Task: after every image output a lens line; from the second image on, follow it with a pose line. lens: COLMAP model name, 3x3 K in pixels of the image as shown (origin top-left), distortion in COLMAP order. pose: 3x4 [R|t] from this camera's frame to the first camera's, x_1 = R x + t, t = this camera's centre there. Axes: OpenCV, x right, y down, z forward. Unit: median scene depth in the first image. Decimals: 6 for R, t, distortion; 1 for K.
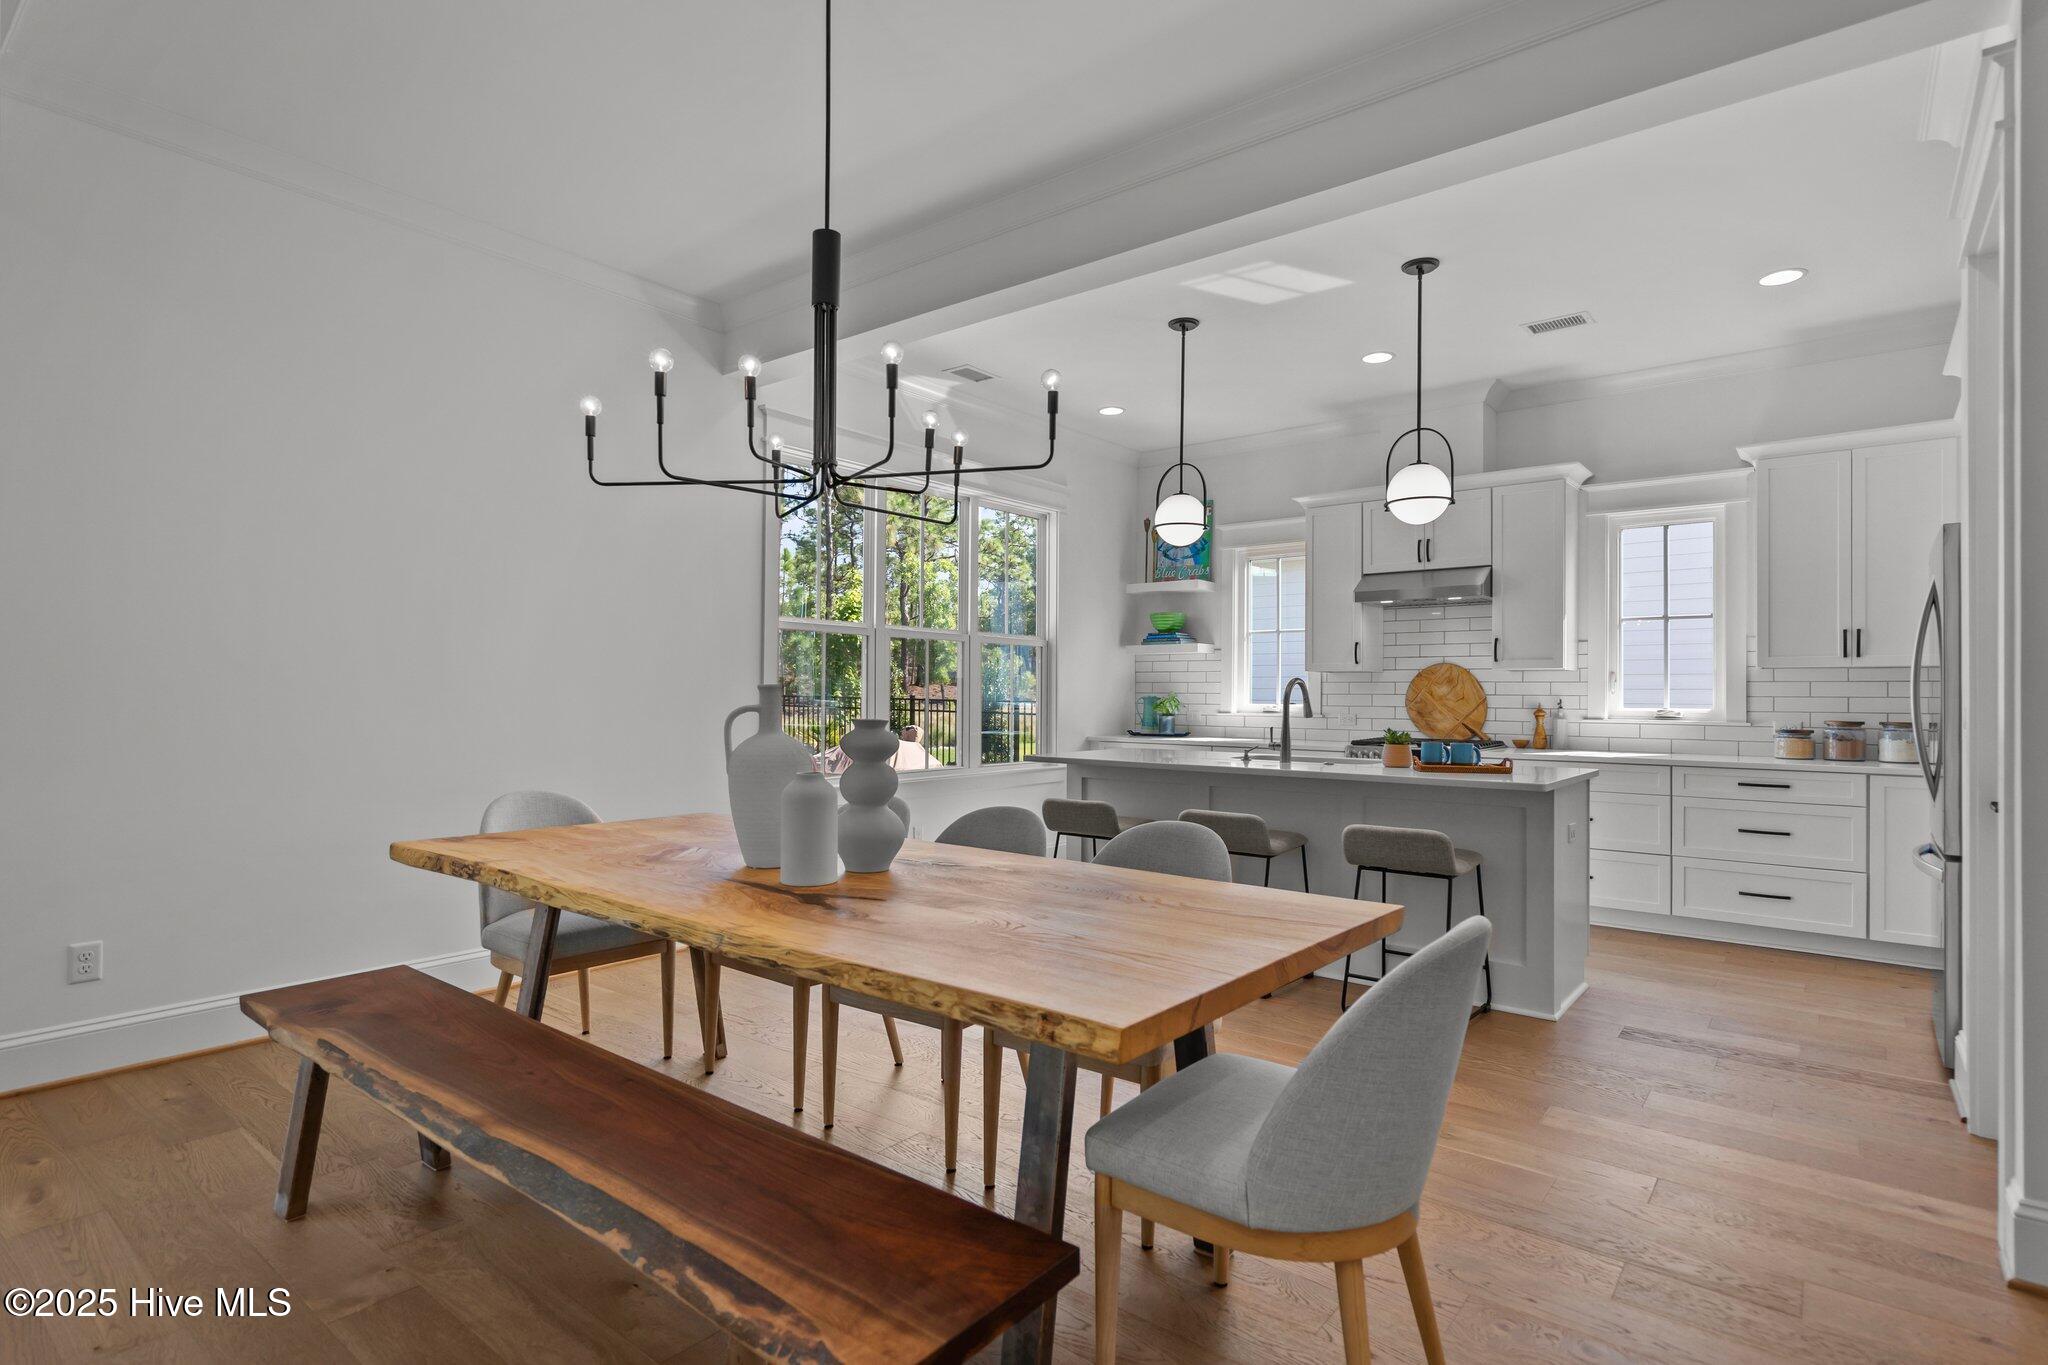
lens RADIAL K [[1022.7, 0, 1026.9], [0, 1022.7, 688.7], [0, 0, 1]] dist [0.004858, -0.000288]
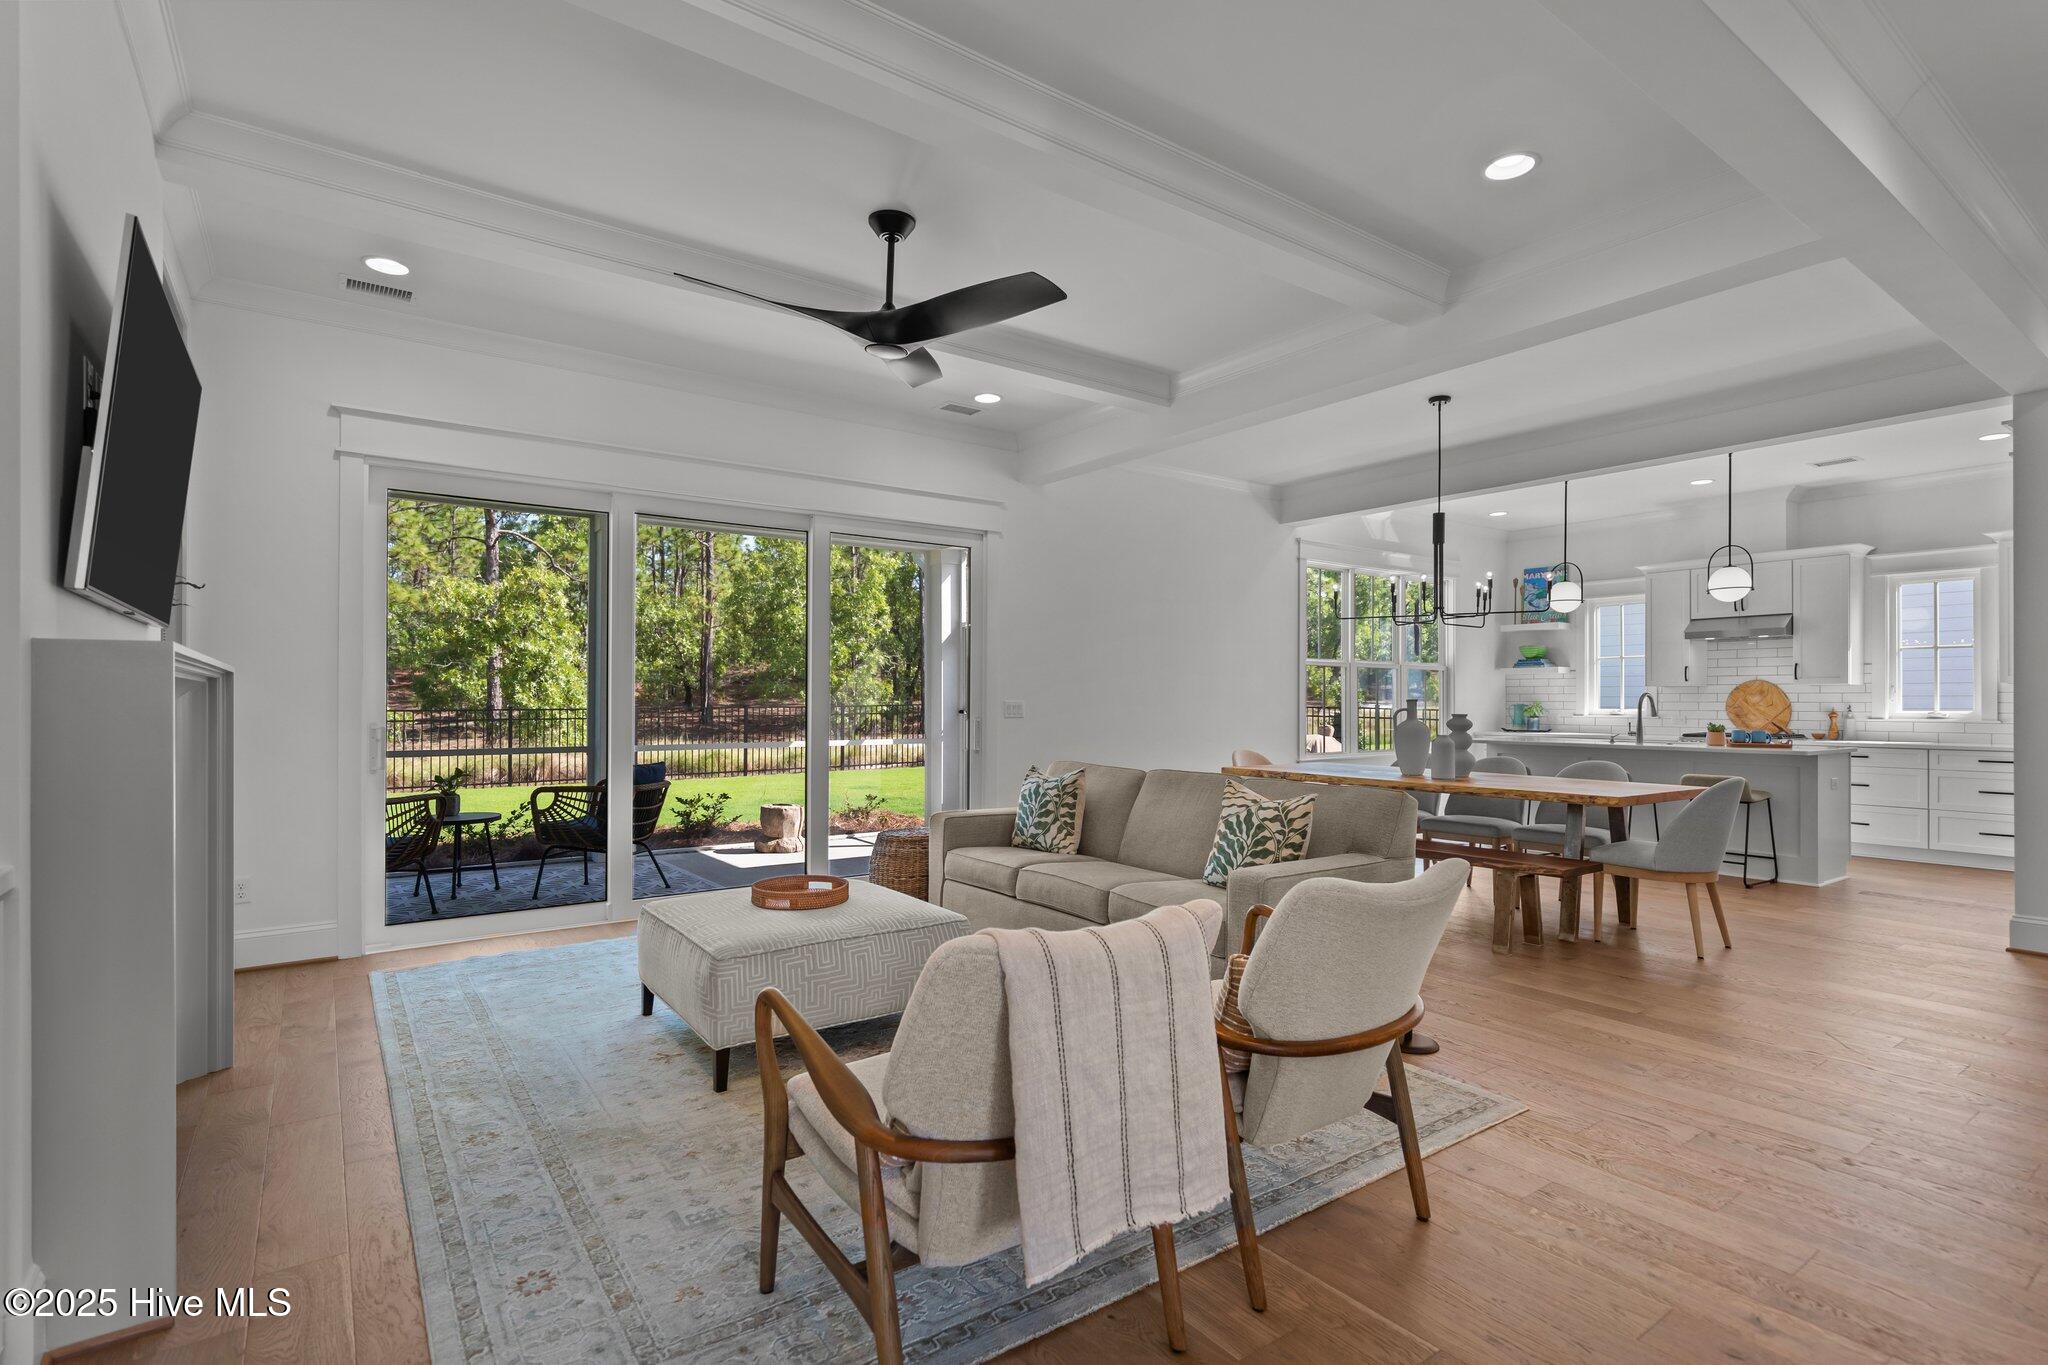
lens RADIAL K [[983.3, 0, 1025.4], [0, 983.3, 698.2], [0, 0, 1]] dist [0.004367, -0.001637]
pose [[0.962425, -0.004809, -0.271504, -0.294018], [0.005084, 0.999987, 0.000309, -0.007494], [0.271499, -0.001678, 0.962437, -0.876170]]
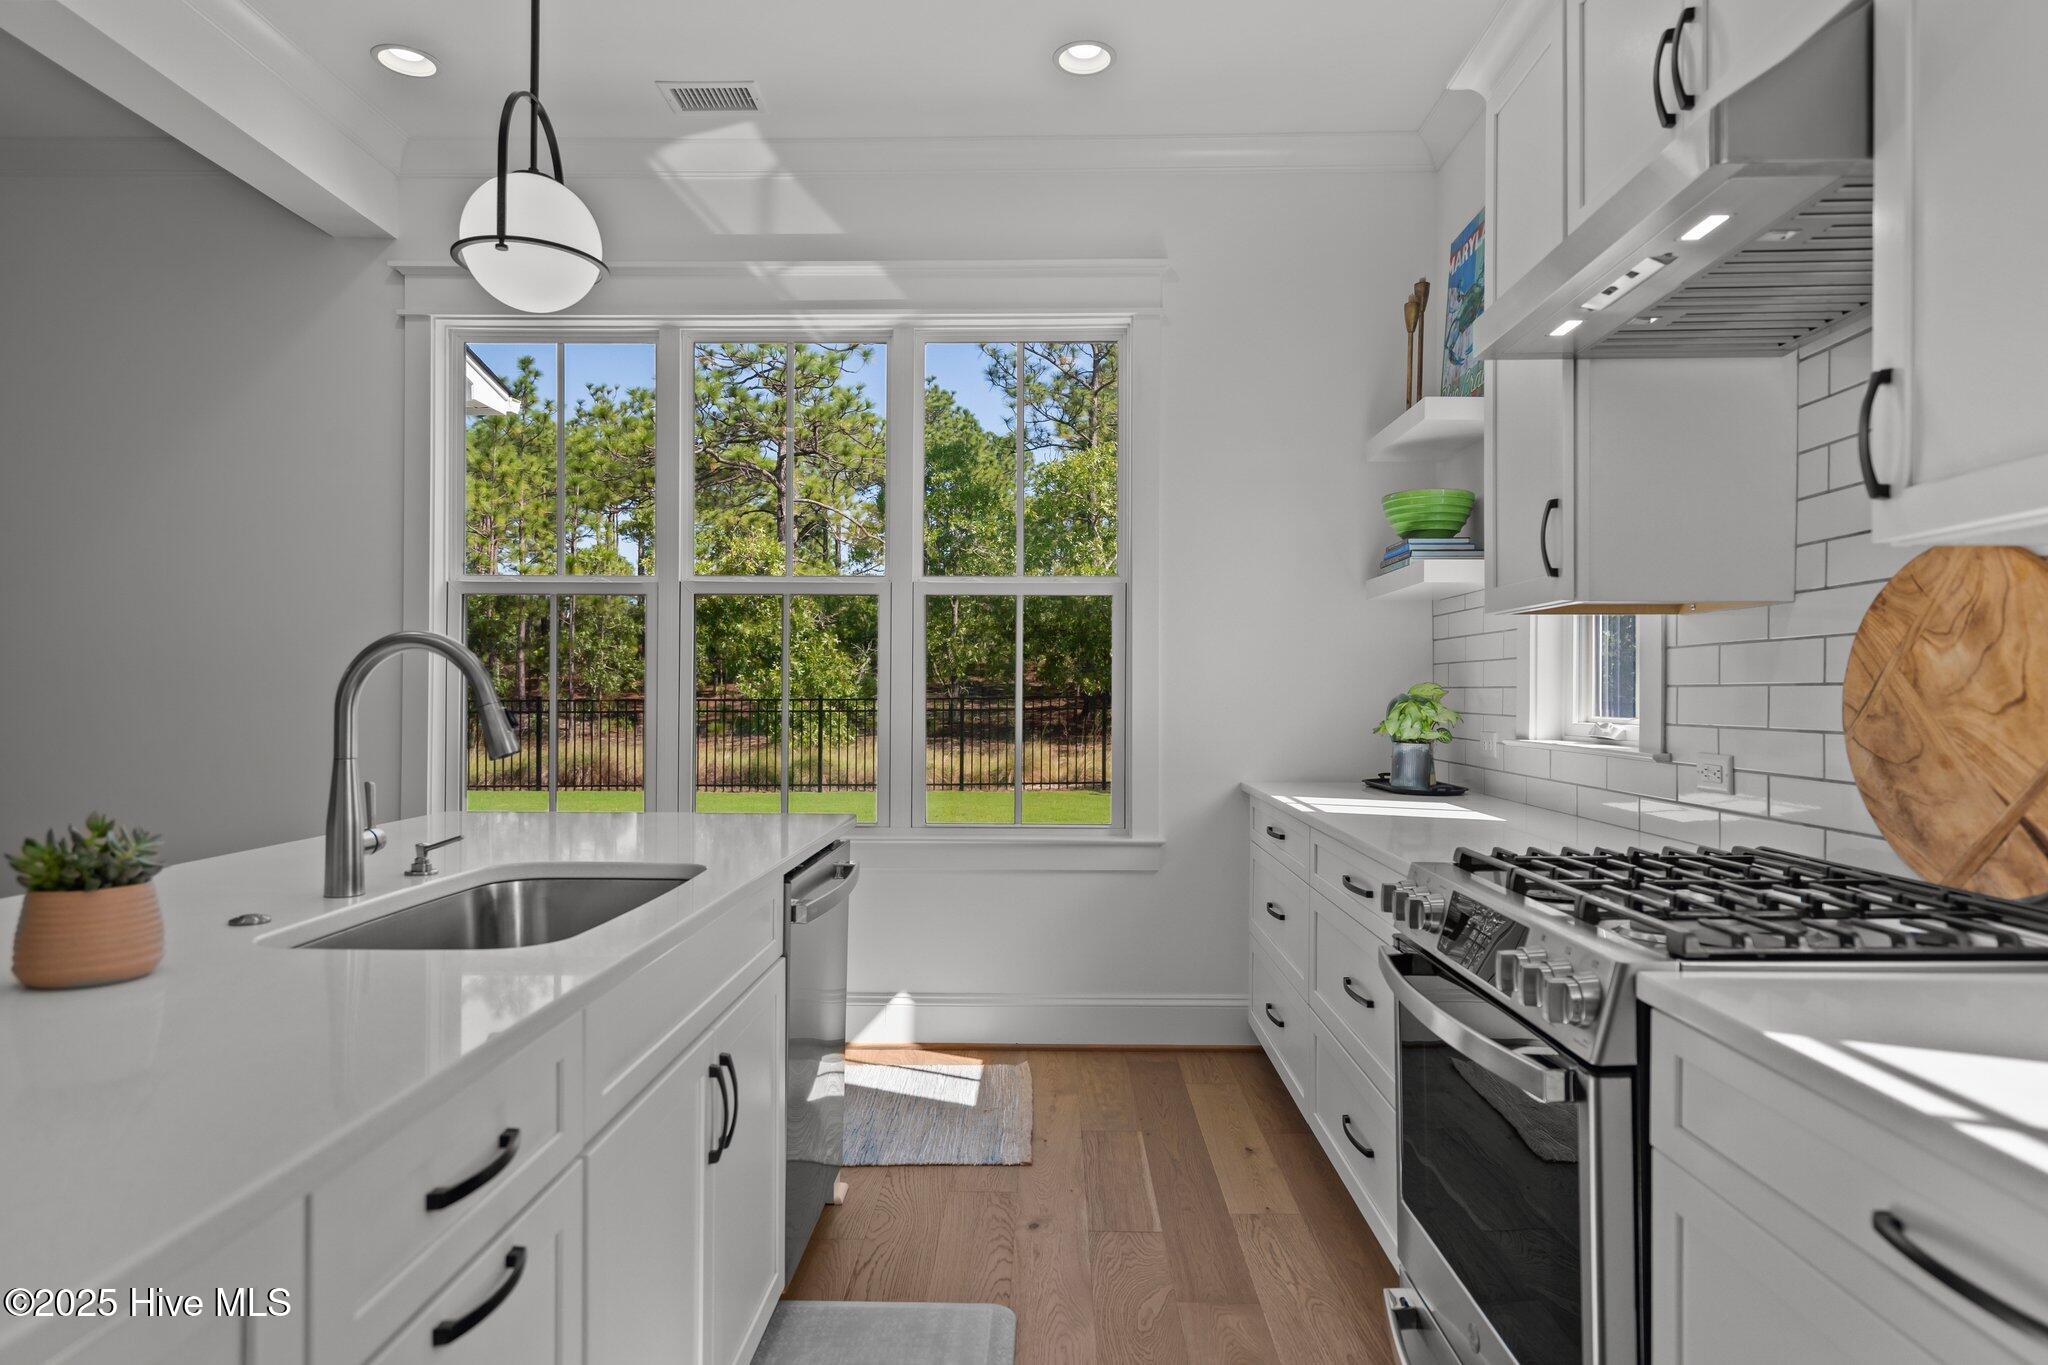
lens RADIAL K [[1181.4, 0, 1015.0], [0, 1181.4, 683.8], [0, 0, 1]] dist [0.001841, 0.000393]
pose [[0.596899, -0.008767, -0.802268, 0.719971], [0.003652, 0.999960, -0.008210, 0.010752], [0.802308, 0.001970, 0.596907, 1.000920]]
